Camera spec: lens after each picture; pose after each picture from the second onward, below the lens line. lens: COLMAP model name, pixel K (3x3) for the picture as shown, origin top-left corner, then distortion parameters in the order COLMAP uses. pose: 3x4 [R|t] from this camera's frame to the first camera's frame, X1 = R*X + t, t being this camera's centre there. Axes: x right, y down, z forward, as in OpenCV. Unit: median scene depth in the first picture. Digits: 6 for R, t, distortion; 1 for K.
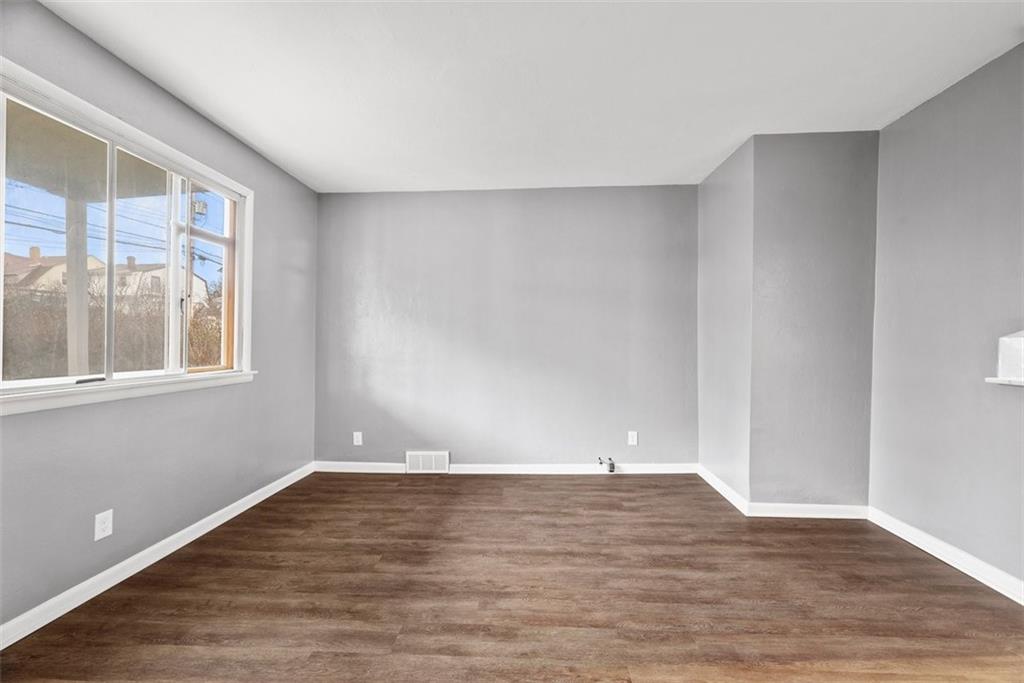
lens RADIAL K [[405.6, 0, 511.7], [0, 405.6, 342.3], [0, 0, 1]] dist [-0.000915, 0.000301]
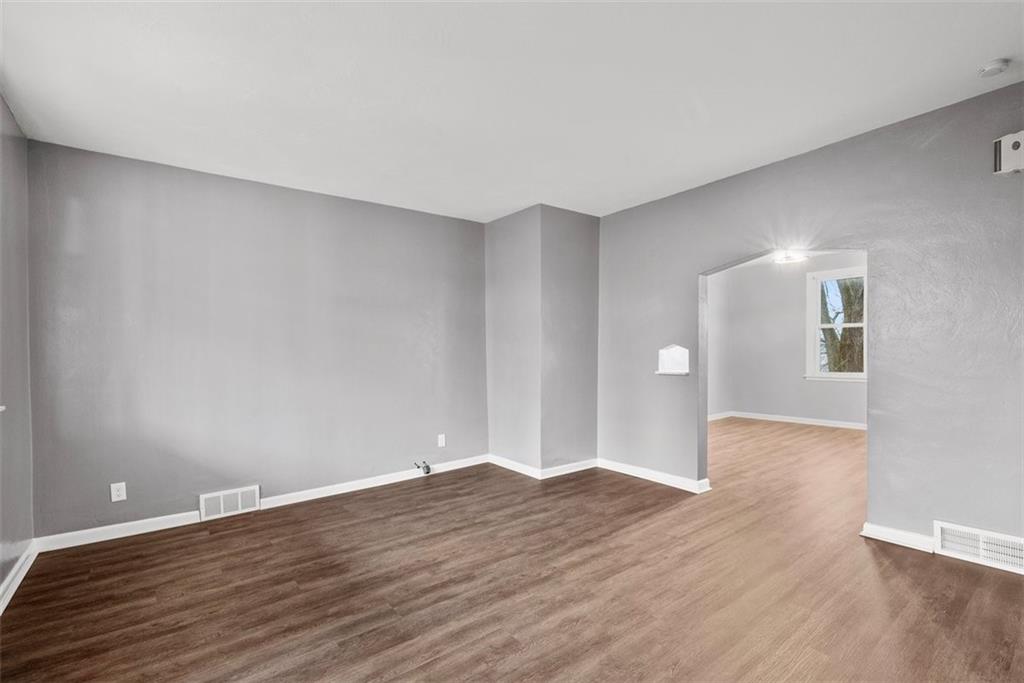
lens RADIAL K [[474.6, 0, 509.9], [0, 474.6, 360.5], [0, 0, 1]] dist [-0.002637, 0.000108]
pose [[0.756131, -0.022735, 0.654025, -0.601551], [0.014066, 0.999730, 0.018491, -0.010064], [-0.654269, -0.004782, 0.756247, -0.169156]]
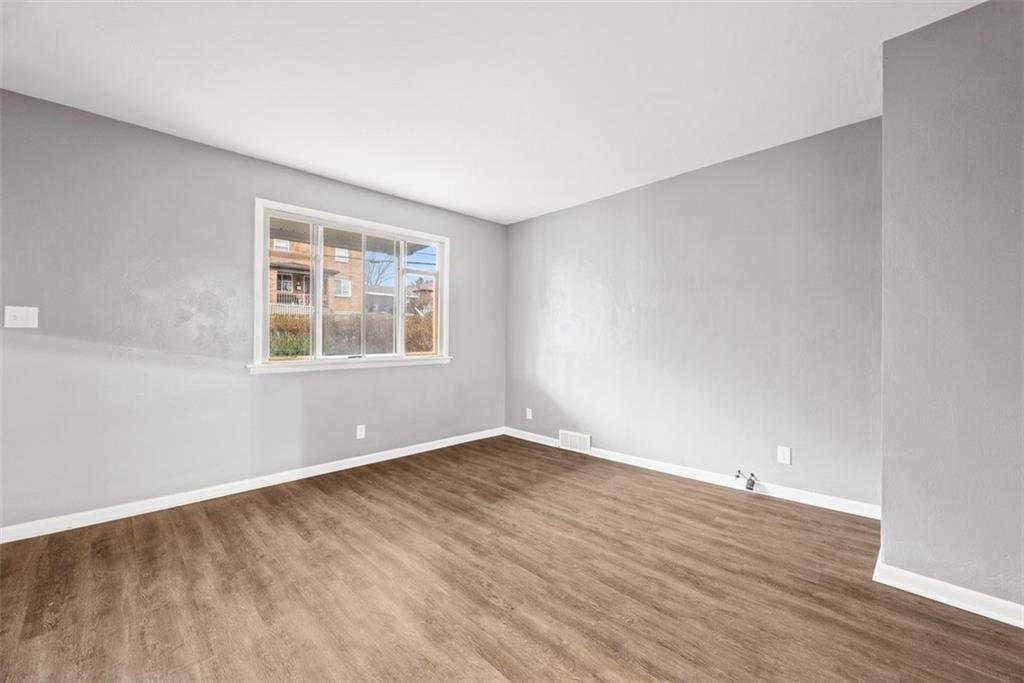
lens RADIAL K [[405.6, 0, 508.2], [0, 405.6, 339.0], [0, 0, 1]] dist [-0.000915, 0.000301]
pose [[0.734456, 0.001474, -0.678655, 0.646467], [0.001336, 0.999993, 0.003617, -0.000277], [0.678655, -0.003563, 0.734449, 0.042914]]
